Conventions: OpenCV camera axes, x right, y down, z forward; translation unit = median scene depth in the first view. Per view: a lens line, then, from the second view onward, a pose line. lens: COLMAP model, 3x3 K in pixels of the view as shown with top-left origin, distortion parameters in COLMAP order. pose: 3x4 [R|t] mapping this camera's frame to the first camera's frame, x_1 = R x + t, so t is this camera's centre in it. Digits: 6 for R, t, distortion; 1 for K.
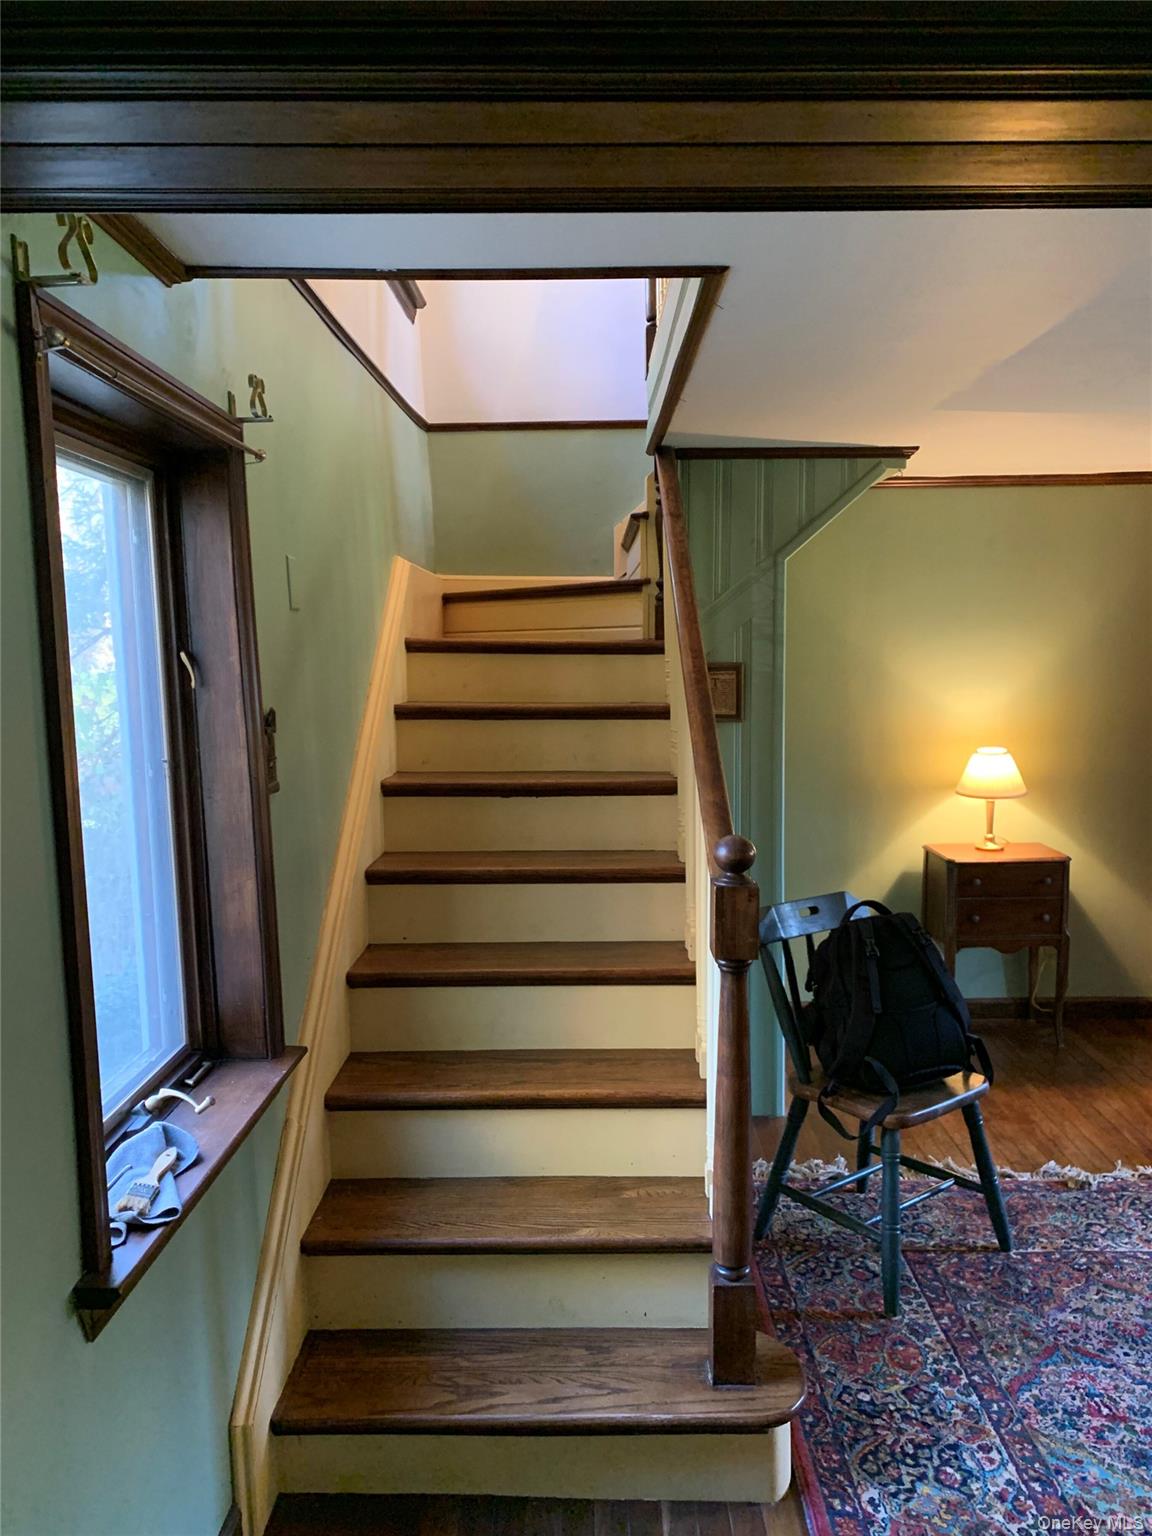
lens RADIAL K [[1174.8, 0, 581.4], [0, 1174.8, 767.1], [0, 0, 1]] dist [0.023140, -0.007991]
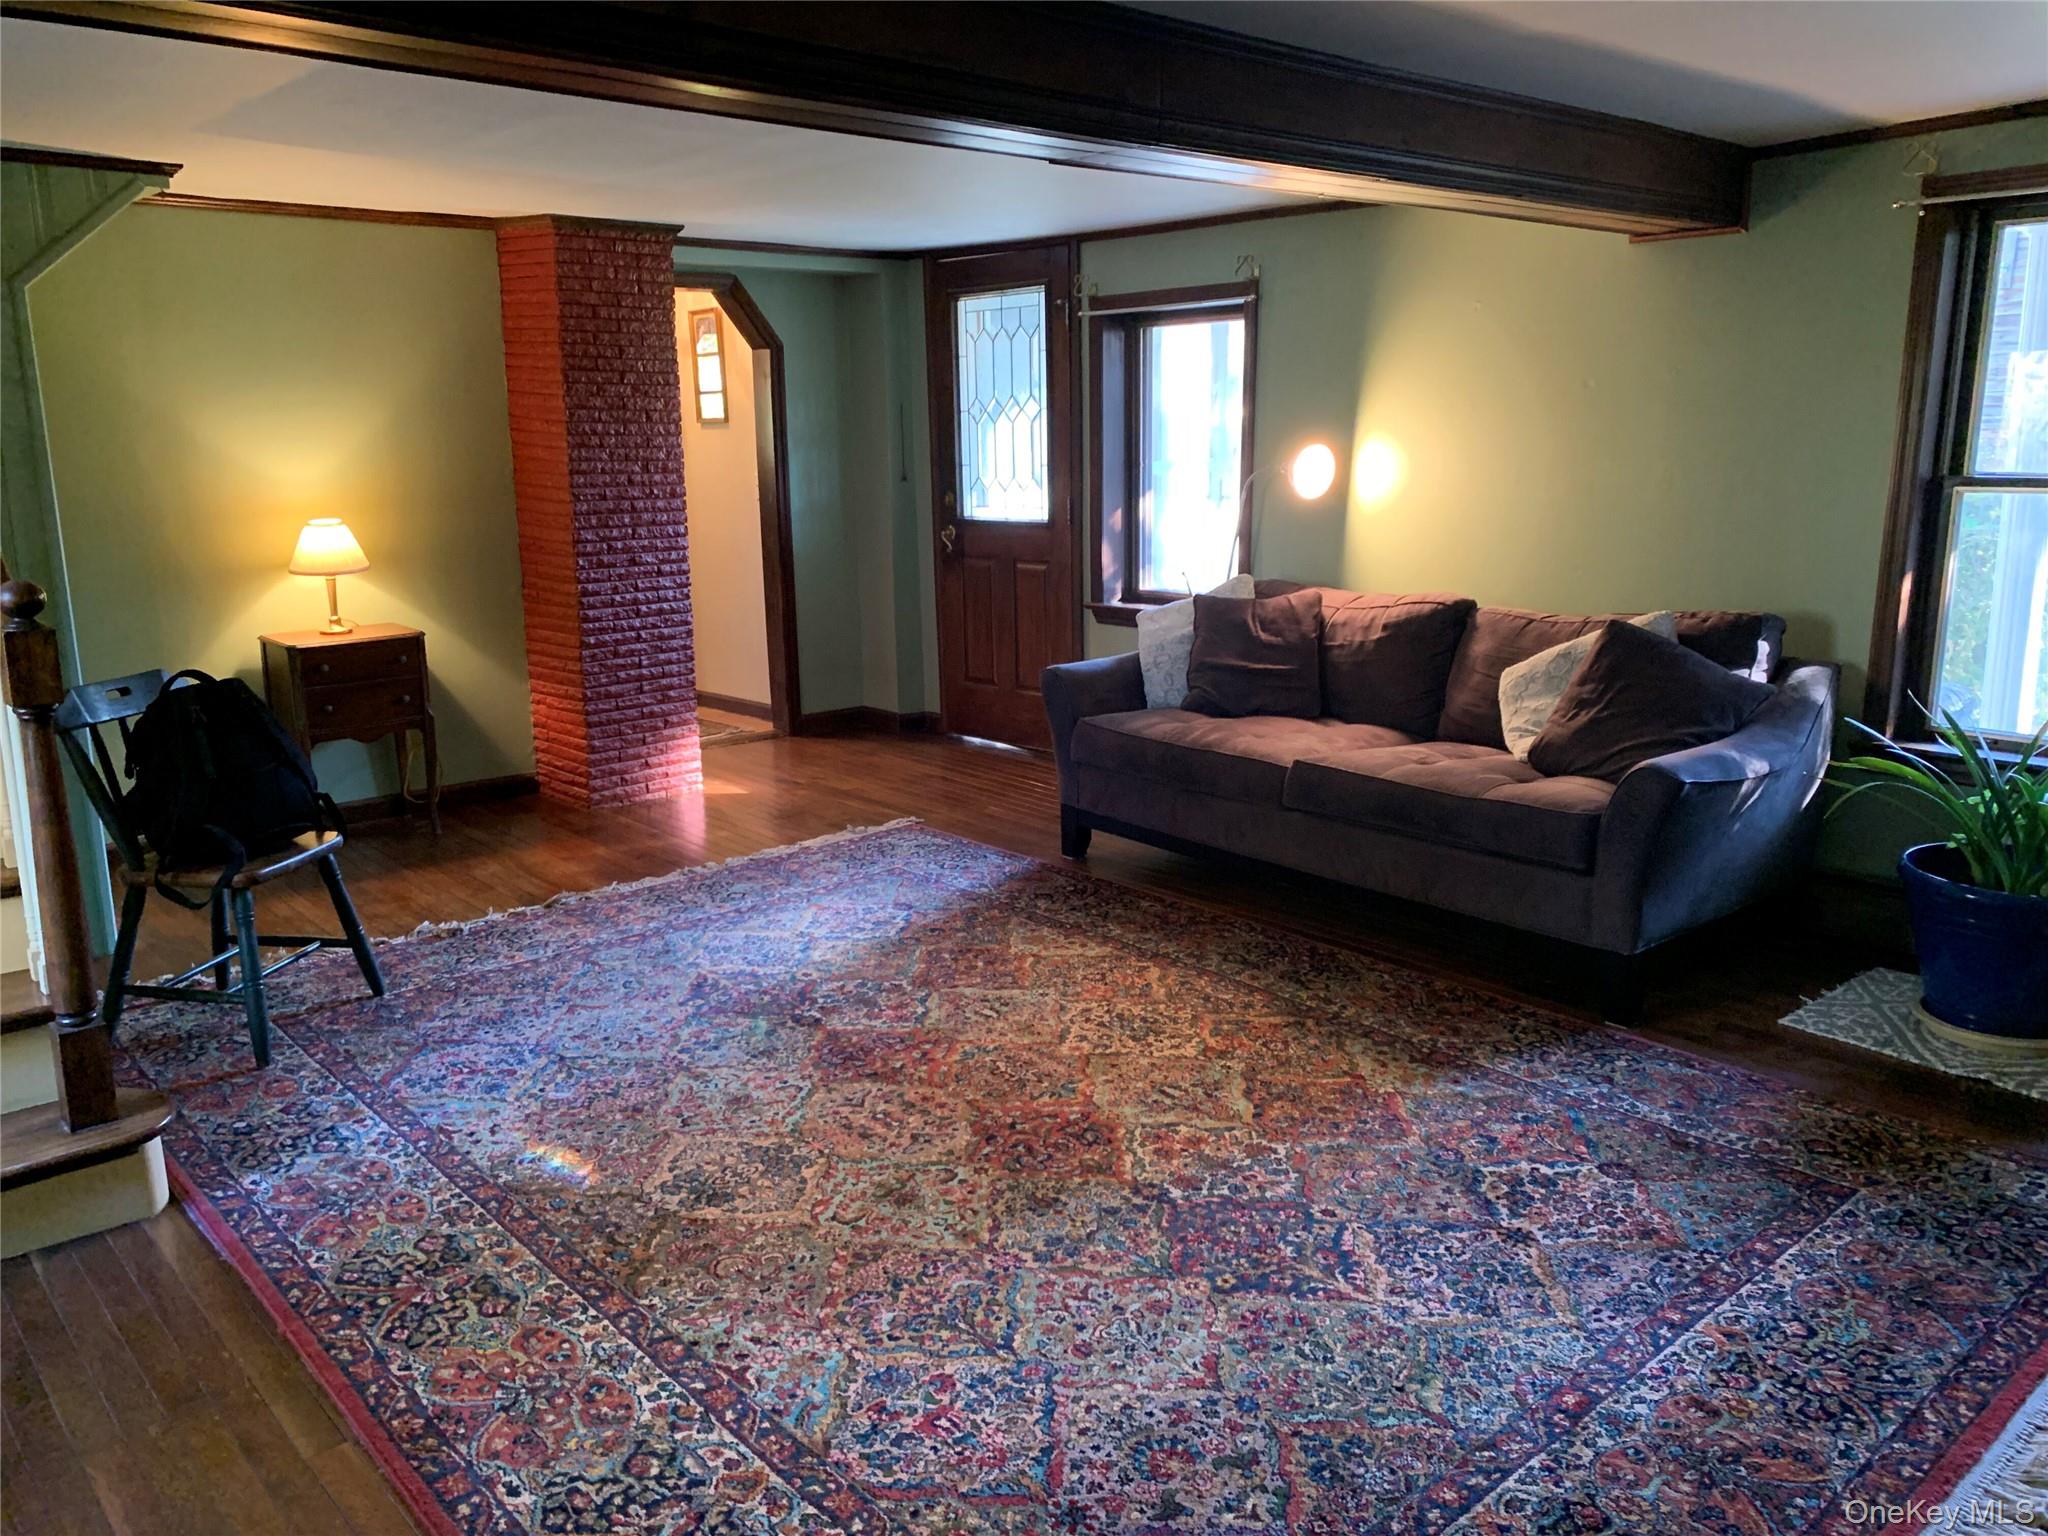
lens RADIAL K [[1566.4, 0, 1021.3], [0, 1566.4, 758.5], [0, 0, 1]] dist [0.023140, -0.007991]
pose [[0.749770, -0.133825, 0.648024, -0.080249], [0.064789, 0.989477, 0.129378, 0.064003], [-0.658519, -0.055019, 0.750550, -0.378723]]
